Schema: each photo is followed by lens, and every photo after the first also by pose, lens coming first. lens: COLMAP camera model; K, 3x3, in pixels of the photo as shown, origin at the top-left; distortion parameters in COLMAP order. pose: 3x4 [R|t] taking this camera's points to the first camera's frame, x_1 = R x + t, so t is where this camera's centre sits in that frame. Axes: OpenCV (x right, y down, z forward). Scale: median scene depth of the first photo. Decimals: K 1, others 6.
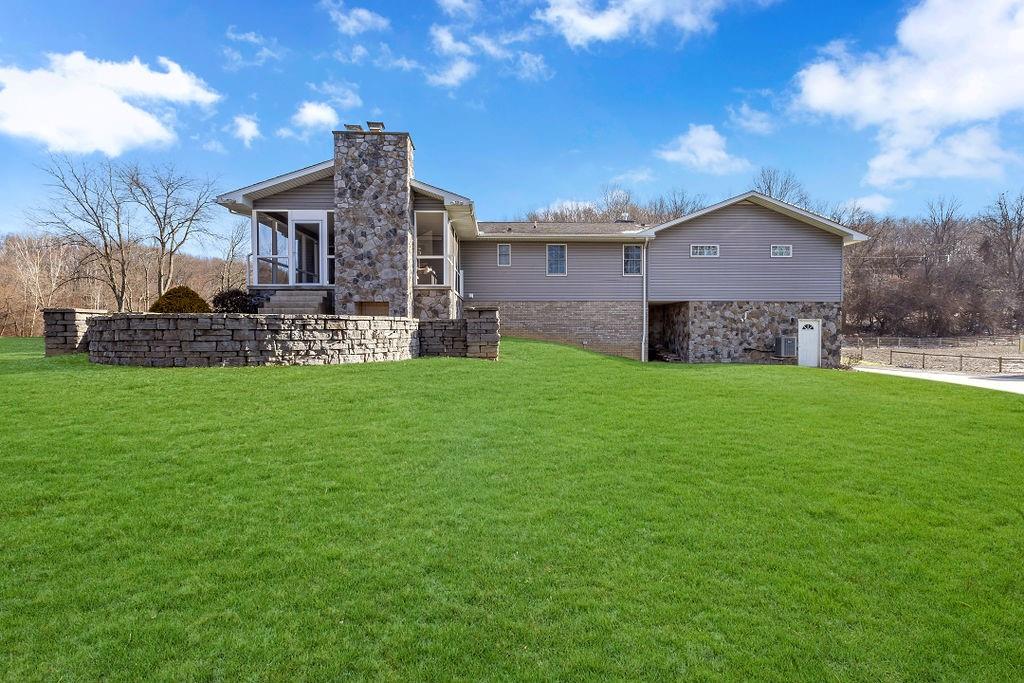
lens RADIAL K [[464.6, 0, 510.7], [0, 464.6, 337.7], [0, 0, 1]] dist [0.000750, -0.000296]
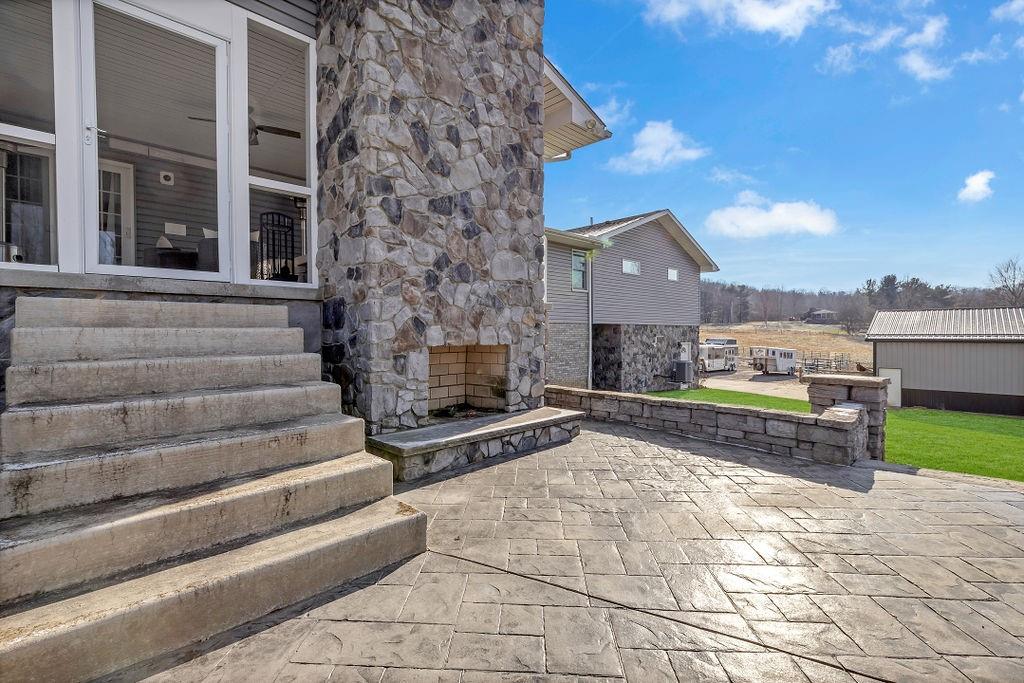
lens RADIAL K [[464.6, 0, 512.0], [0, 464.6, 338.5], [0, 0, 1]] dist [0.000750, -0.000296]
pose [[0.727233, -0.011800, 0.686289, -0.506803], [0.012424, 0.999915, 0.004027, -0.084065], [-0.686278, 0.005598, 0.727317, 0.740274]]
